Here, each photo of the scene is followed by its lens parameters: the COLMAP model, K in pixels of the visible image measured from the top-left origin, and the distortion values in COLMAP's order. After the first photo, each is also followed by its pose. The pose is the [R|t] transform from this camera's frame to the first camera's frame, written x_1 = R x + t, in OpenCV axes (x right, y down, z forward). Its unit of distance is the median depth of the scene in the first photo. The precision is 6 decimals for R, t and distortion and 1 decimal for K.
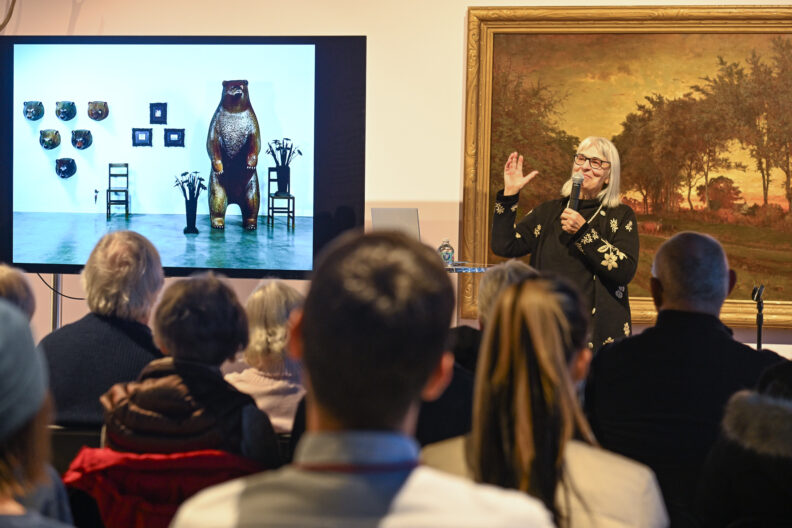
lens RADIAL K [[2360.6, 0, 397.4], [0, 2360.6, 256.5], [0, 0, 1]] dist [0.037781, 0.000000]
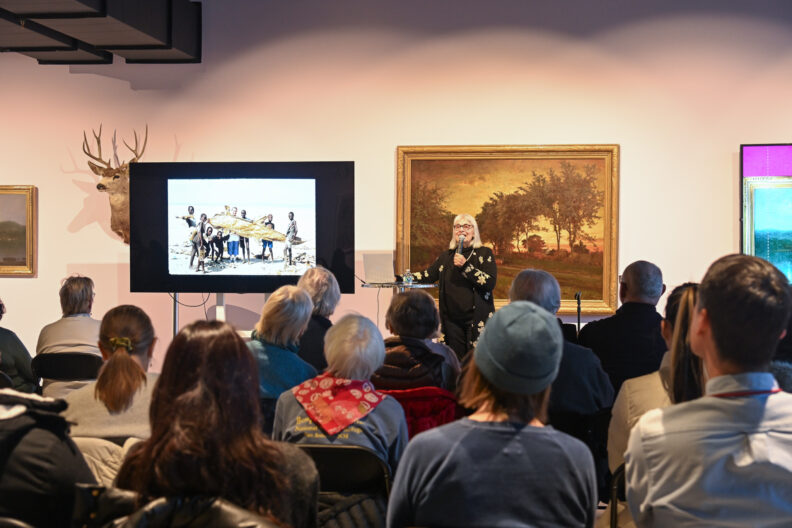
lens RADIAL K [[1238.7, 0, 399.3], [0, 1238.7, 265.9], [0, 0, 1]] dist [0.049430, 0.000000]
pose [[0.991853, -0.015955, 0.126387, -0.096495], [0.017420, 0.999793, -0.010496, -0.000386], [-0.126193, 0.012612, 0.991925, 0.028373]]
